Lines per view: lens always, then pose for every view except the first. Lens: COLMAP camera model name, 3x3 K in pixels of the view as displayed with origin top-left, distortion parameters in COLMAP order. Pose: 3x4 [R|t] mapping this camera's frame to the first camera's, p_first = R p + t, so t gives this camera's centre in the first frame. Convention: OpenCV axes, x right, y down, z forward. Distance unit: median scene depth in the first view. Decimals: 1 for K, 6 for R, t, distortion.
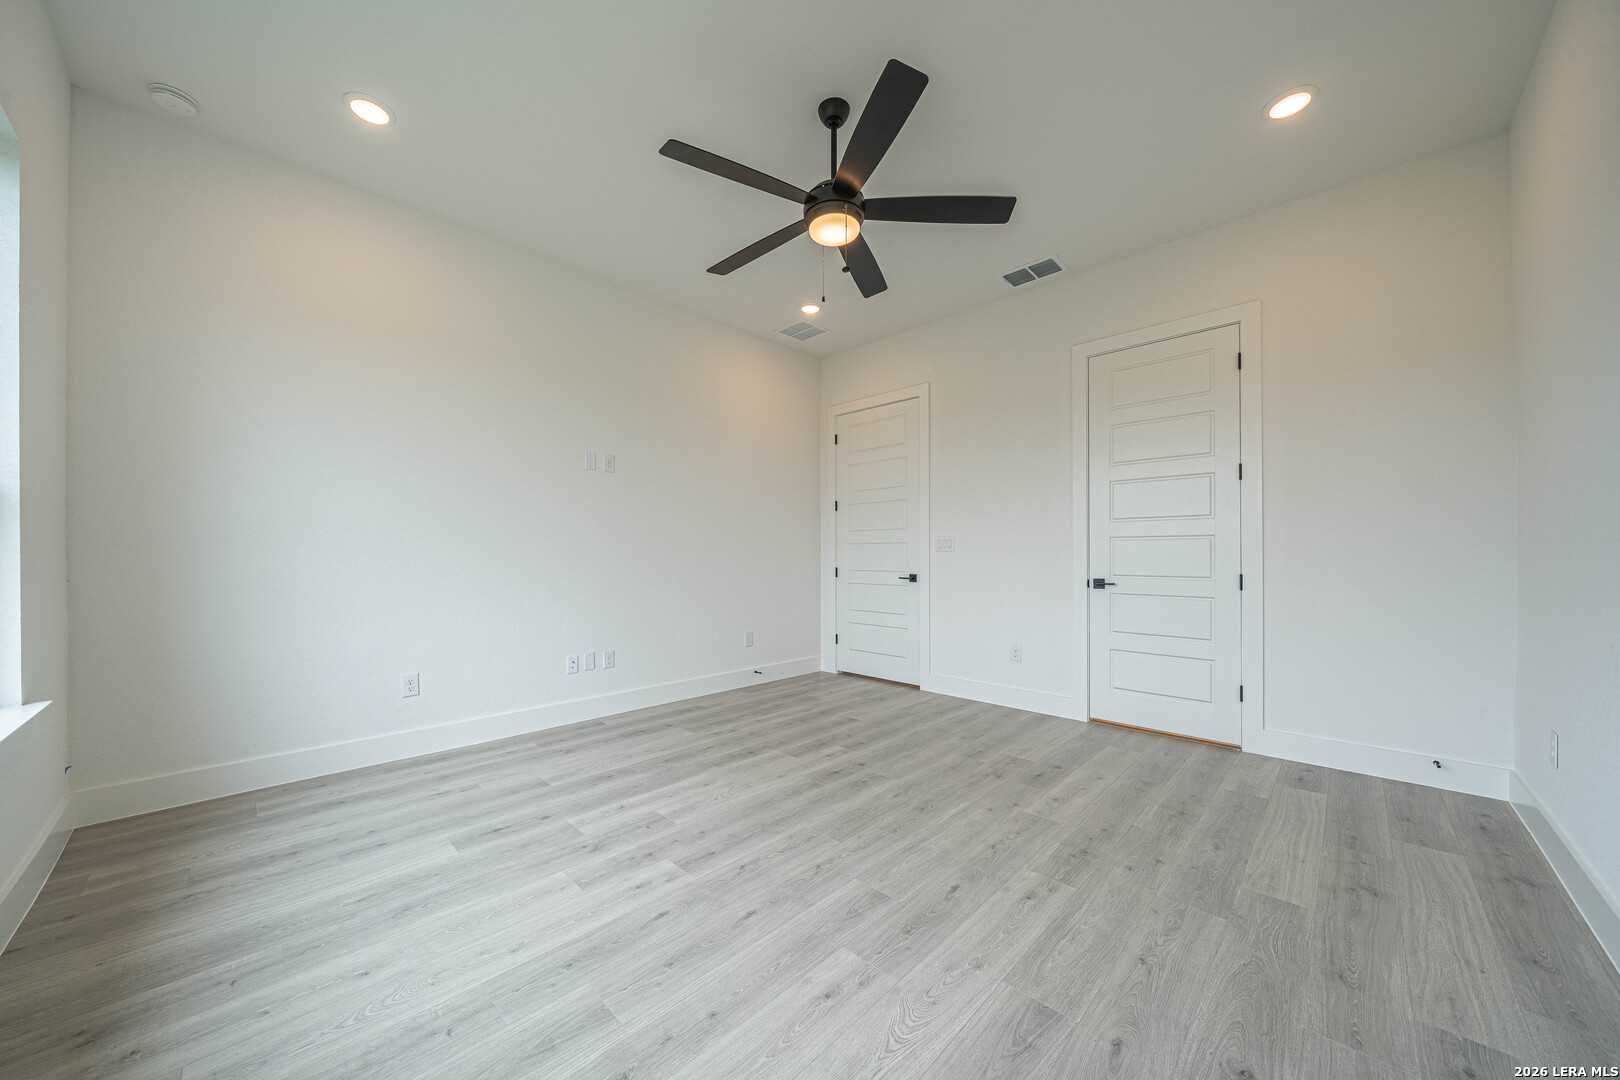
lens RADIAL K [[558.4, 0, 806.7], [0, 558.4, 553.5], [0, 0, 1]] dist [-0.000349, -0.000079]
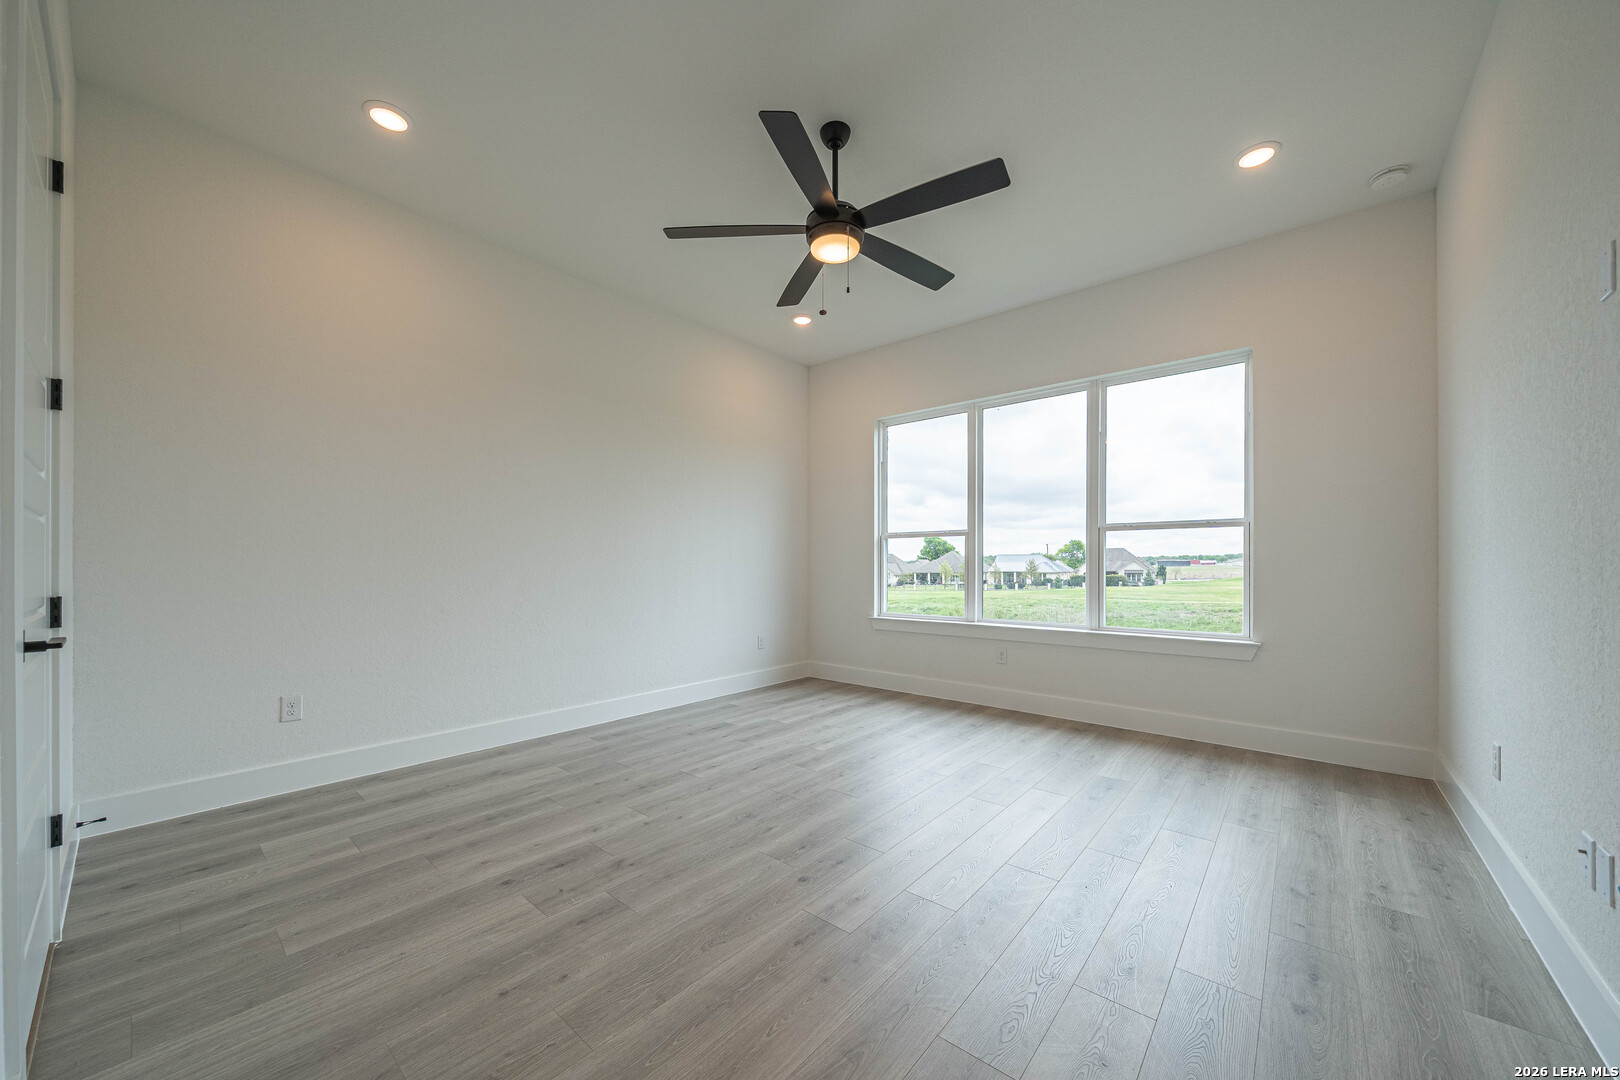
lens RADIAL K [[588.2, 0, 813.4], [0, 588.2, 550.1], [0, 0, 1]] dist [-0.000475, -0.000070]
pose [[-0.997240, -0.002366, -0.074205, 0.187462], [0.000148, 0.999427, -0.033855, 0.019650], [0.074243, -0.033772, -0.996668, 2.292047]]
